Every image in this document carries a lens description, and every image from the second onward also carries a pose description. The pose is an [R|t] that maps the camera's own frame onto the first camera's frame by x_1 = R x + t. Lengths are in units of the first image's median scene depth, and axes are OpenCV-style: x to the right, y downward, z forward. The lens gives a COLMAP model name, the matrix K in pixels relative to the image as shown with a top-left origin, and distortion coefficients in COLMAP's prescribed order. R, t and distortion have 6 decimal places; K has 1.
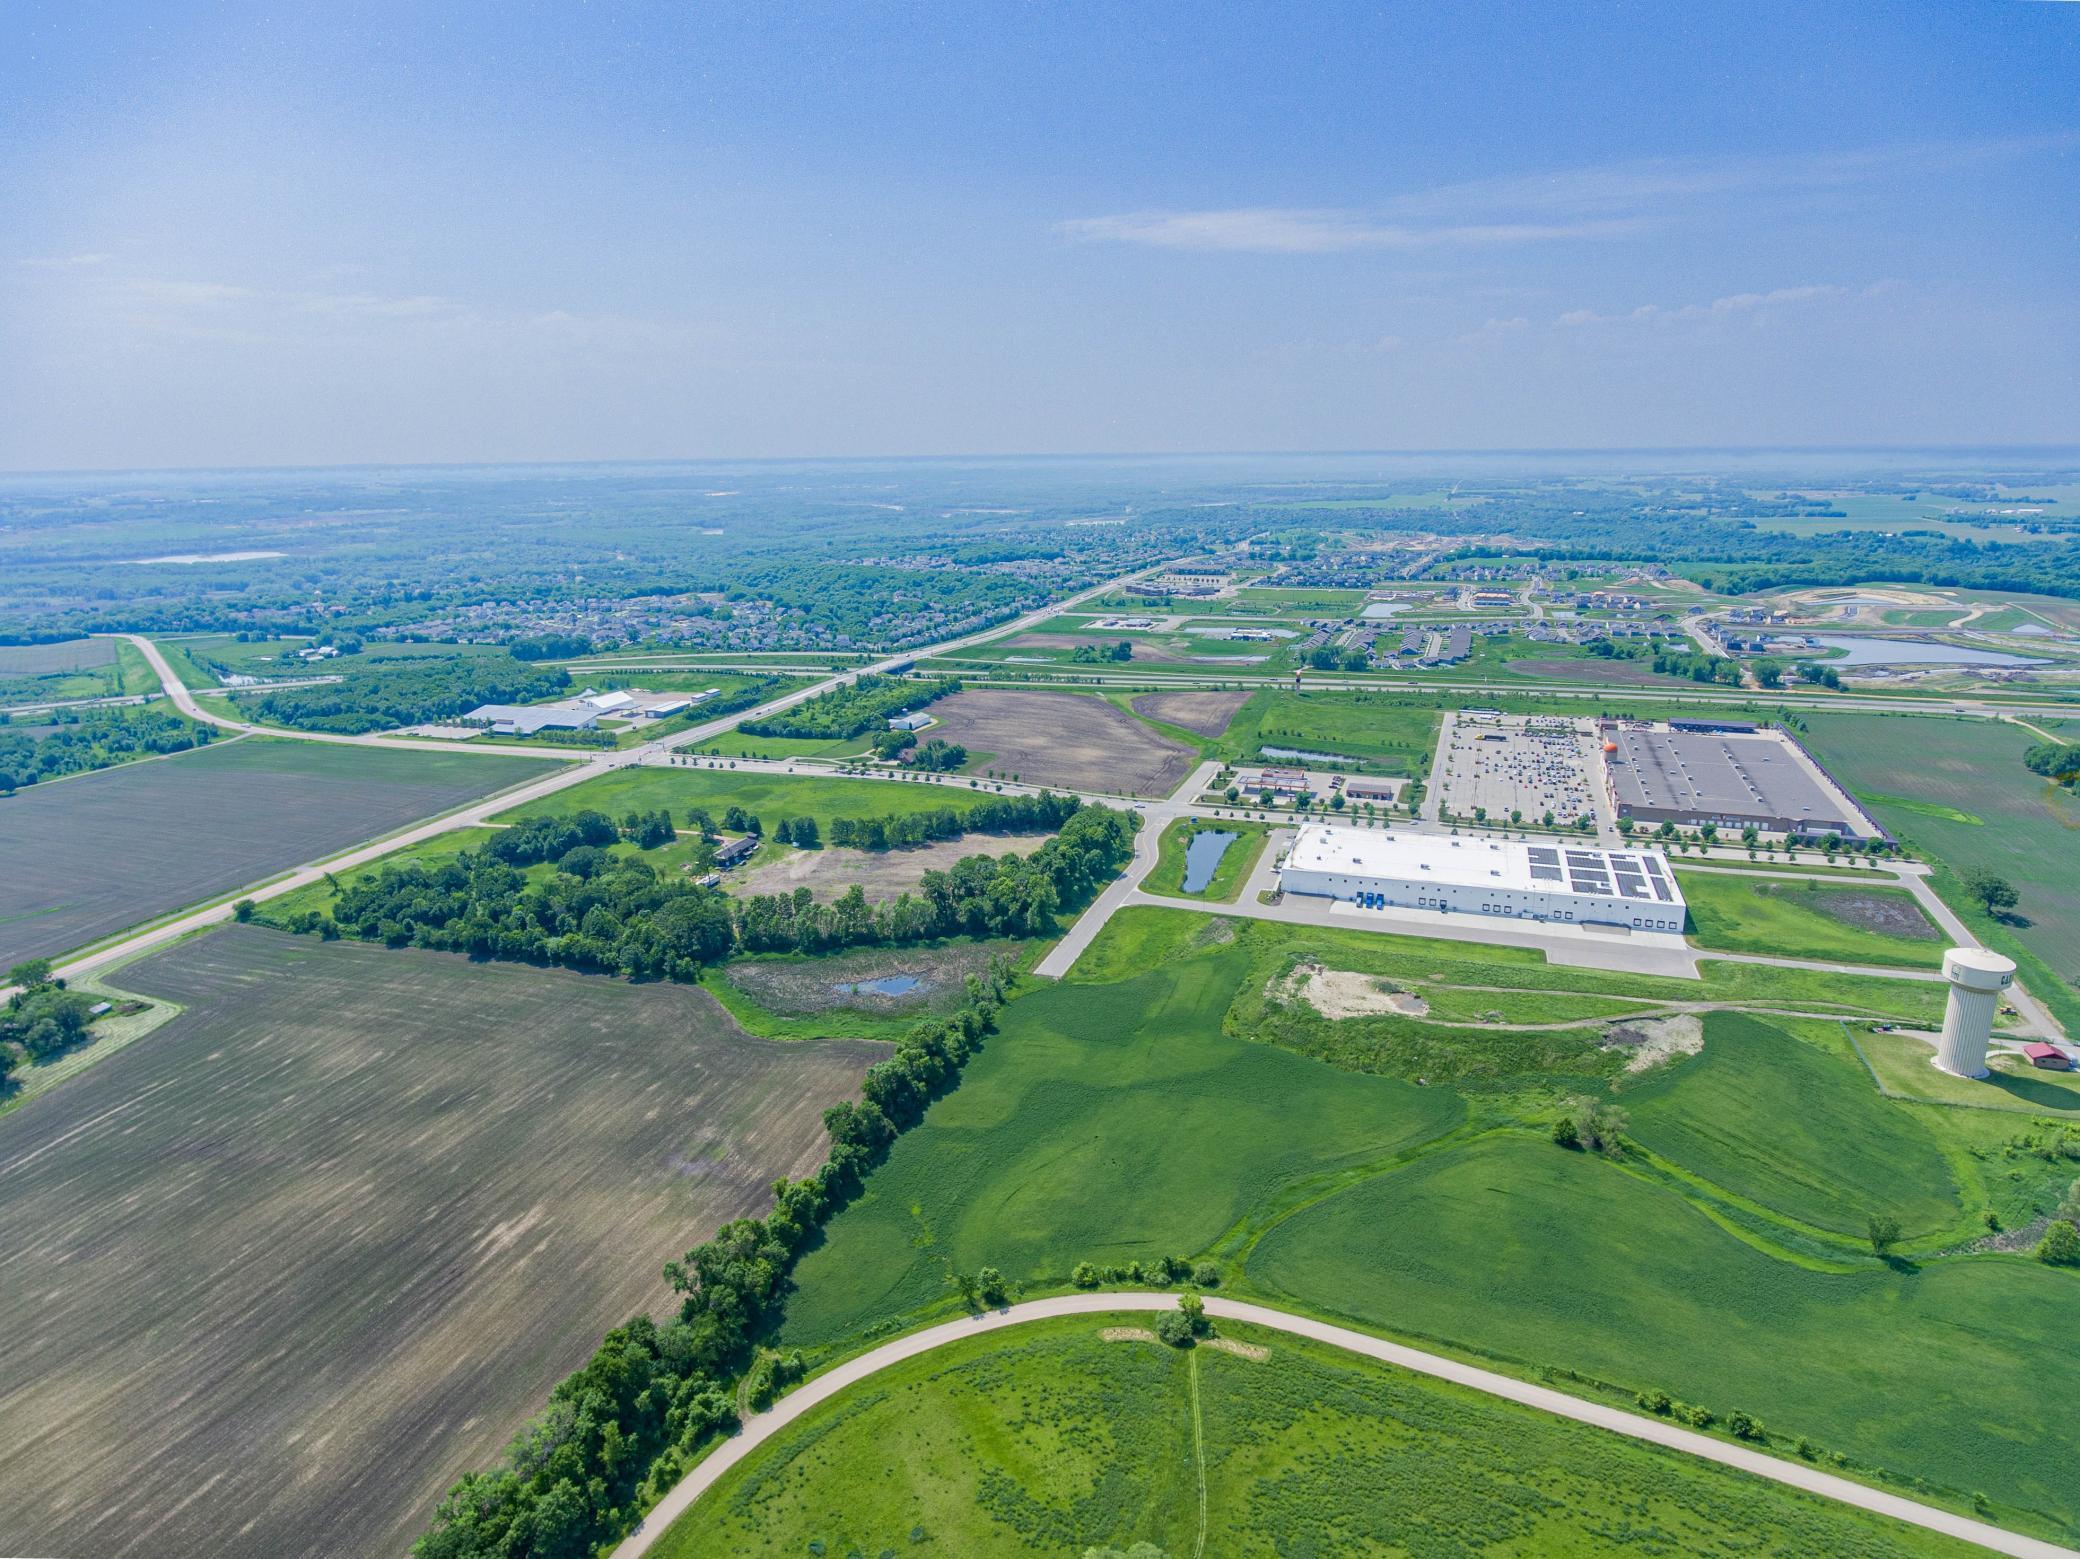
lens RADIAL K [[1238.2, 0, 1047.7], [0, 1238.2, 780.4], [0, 0, 1]] dist [-0.001080, -0.002309]
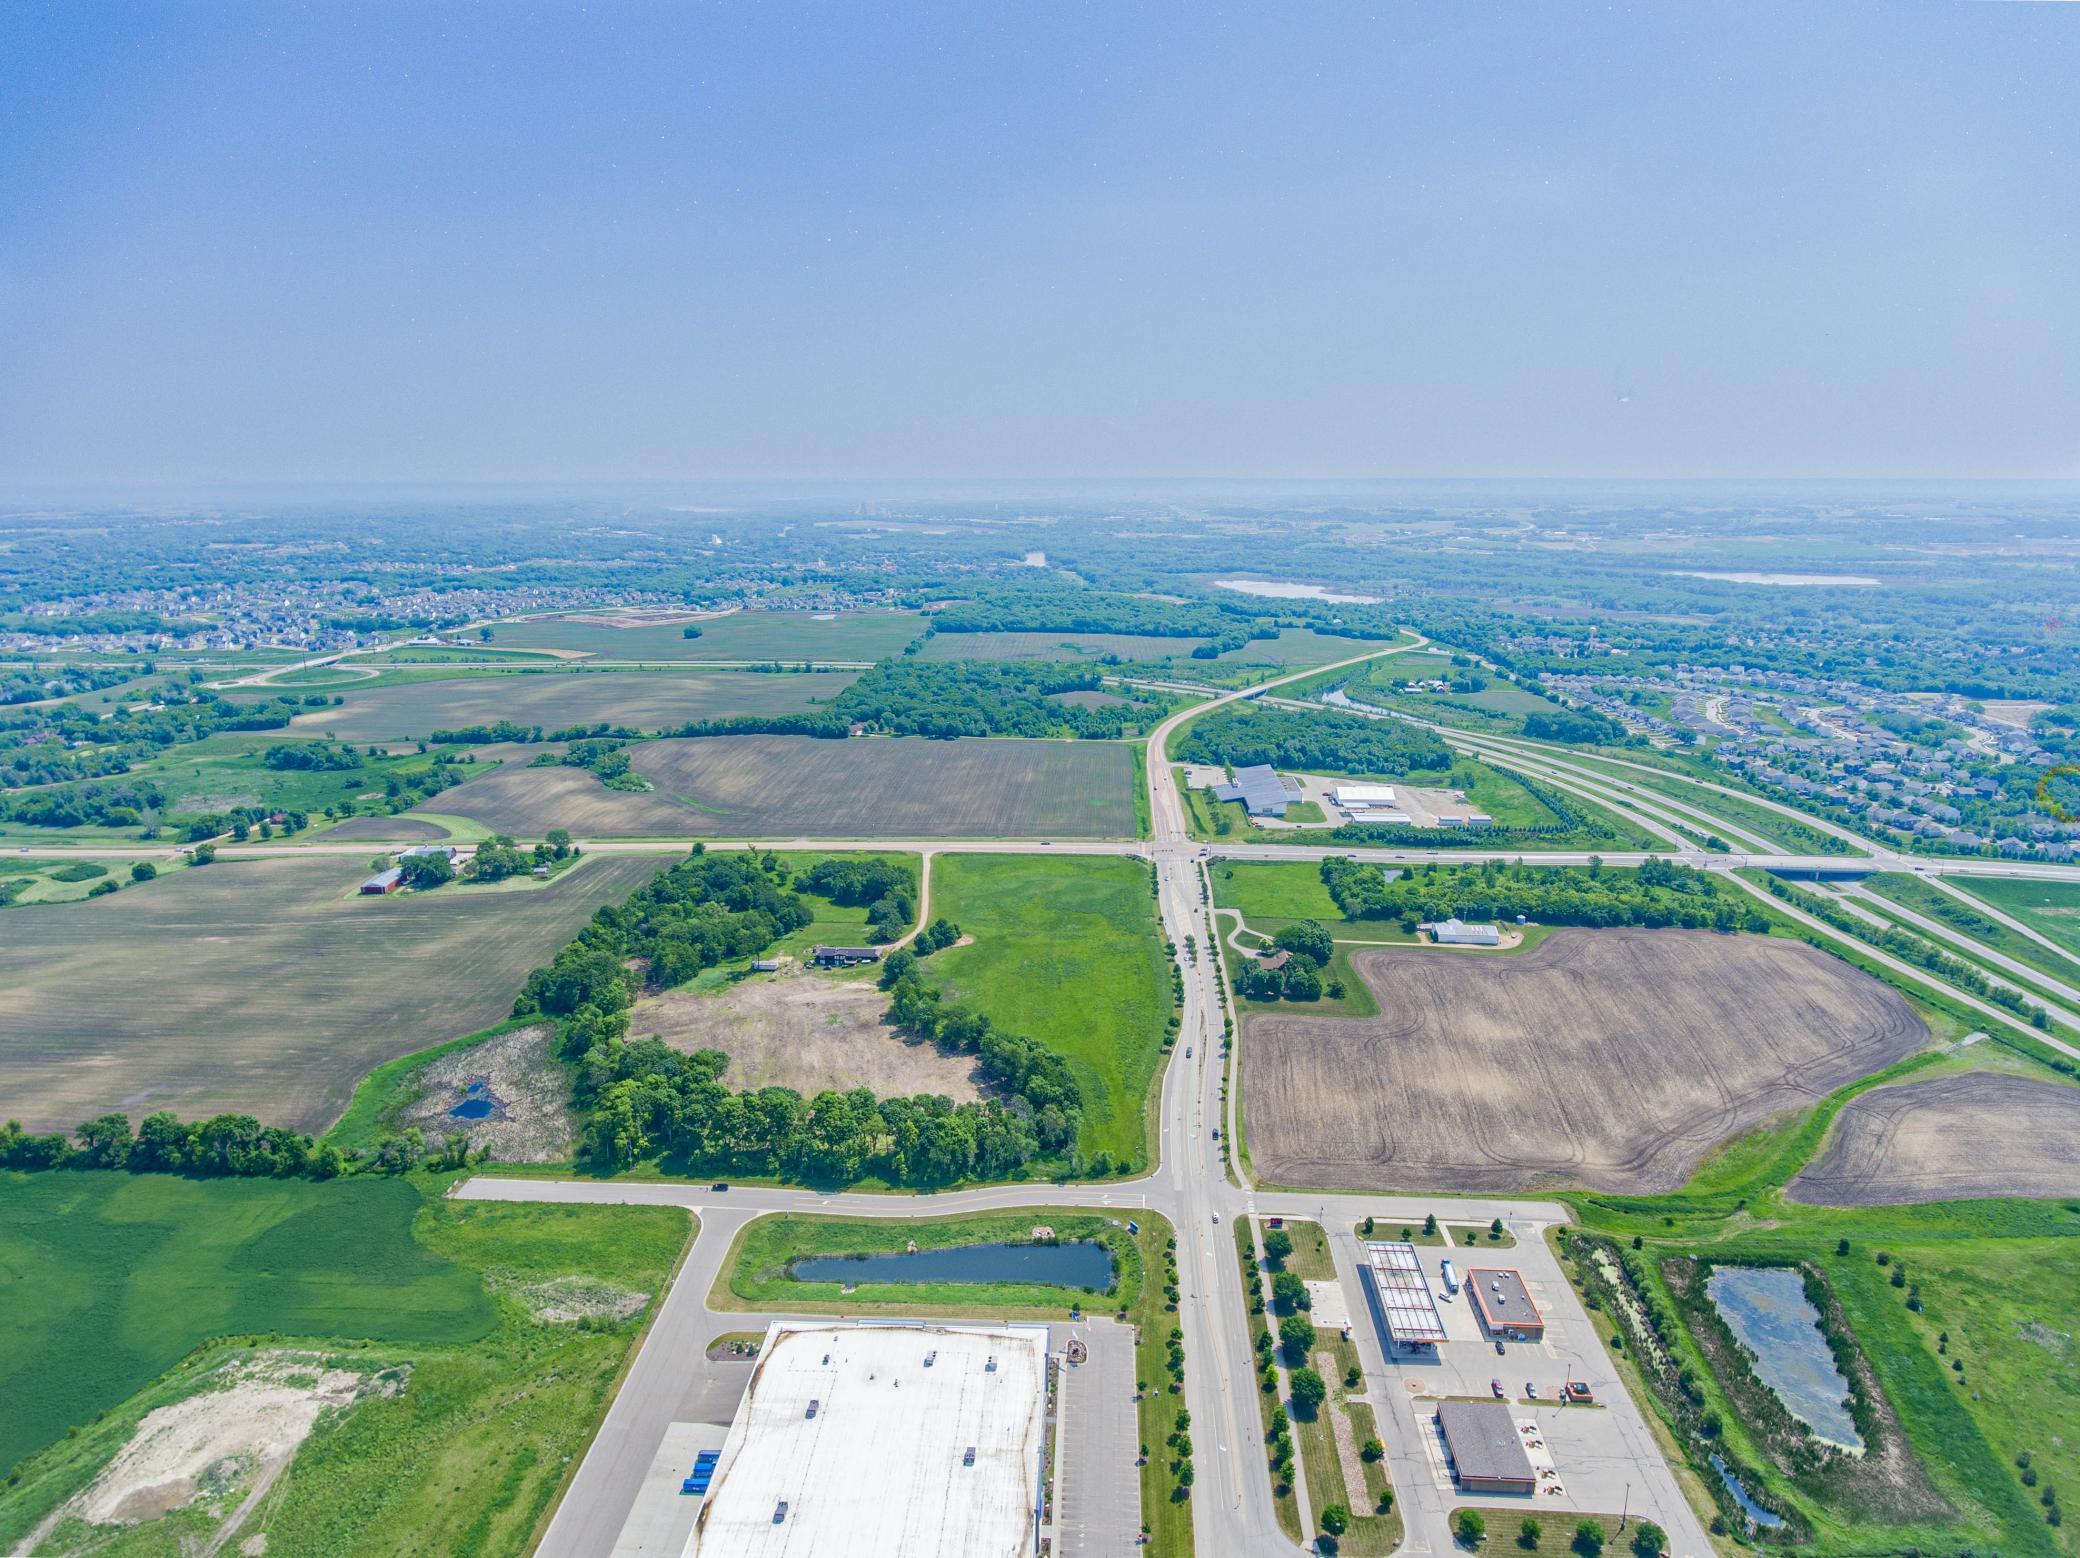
lens RADIAL K [[1230.3, 0, 1044.0], [0, 1230.3, 781.1], [0, 0, 1]] dist [-0.000351, 0.002863]
pose [[0.275307, 0.249199, -0.928496, 0.687084], [-0.251946, 0.950765, 0.180472, -0.301316], [0.927755, 0.184246, 0.324537, 0.871600]]
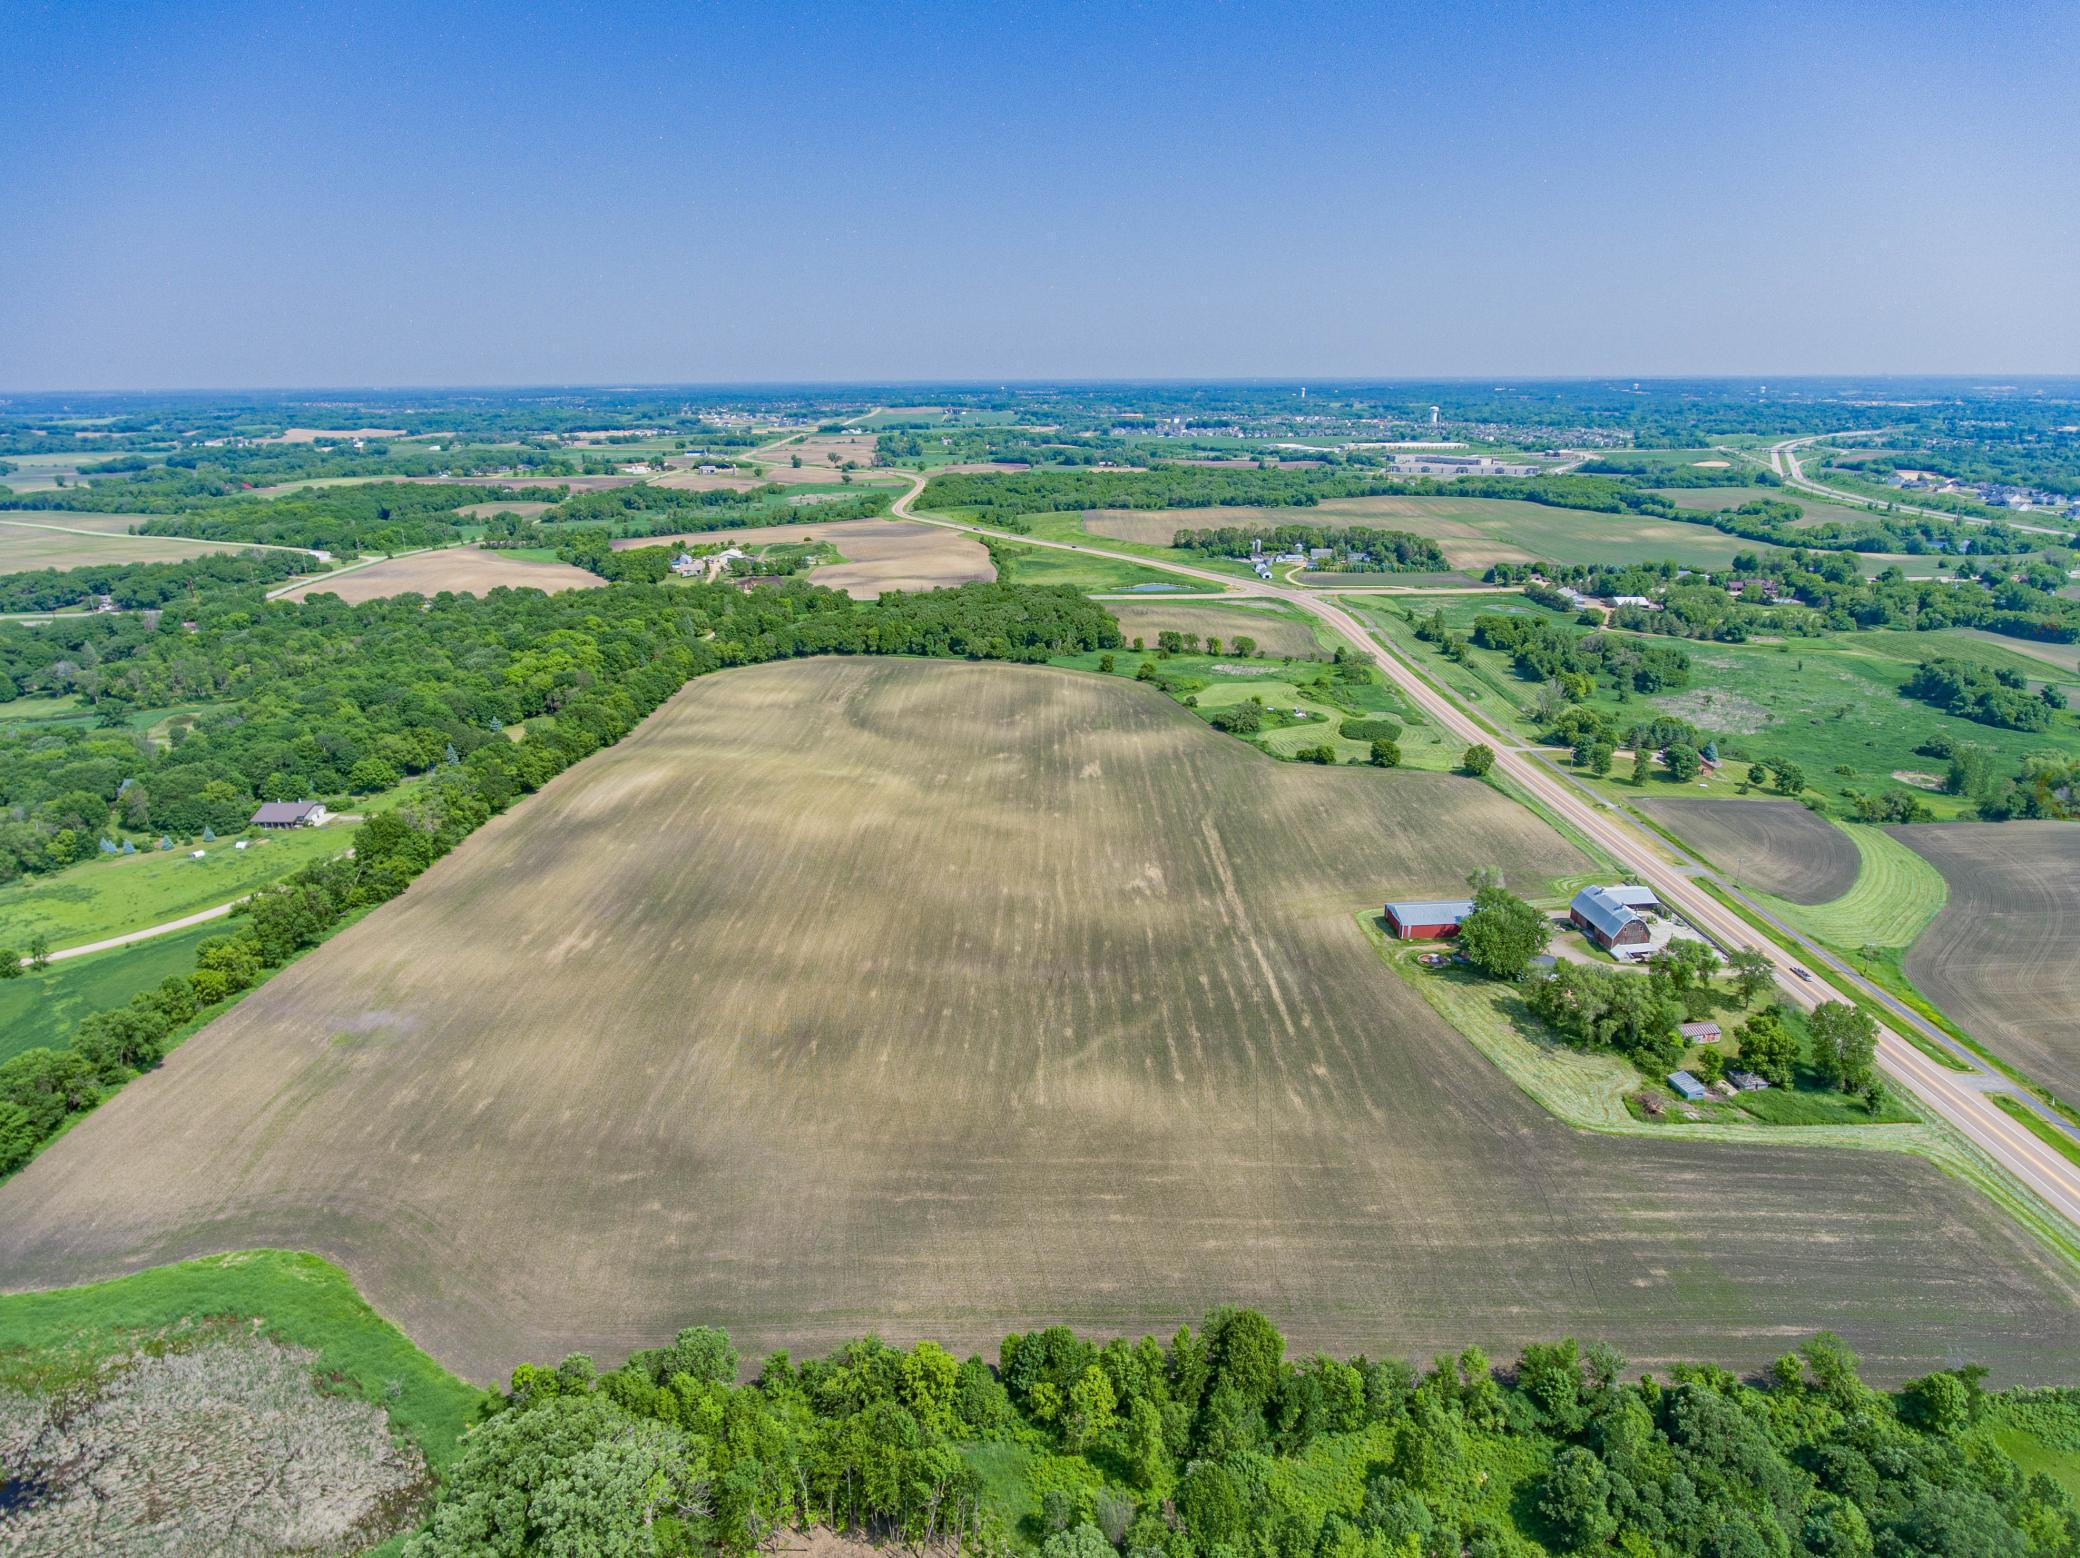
lens RADIAL K [[1230.3, 0, 1044.0], [0, 1230.3, 781.1], [0, 0, 1]] dist [-0.000351, 0.002863]
pose [[-0.943744, 0.123156, -0.306888, -0.287757], [-0.066871, 0.837806, 0.541858, -0.162907], [0.323846, 0.531897, -0.782438, 1.030615]]
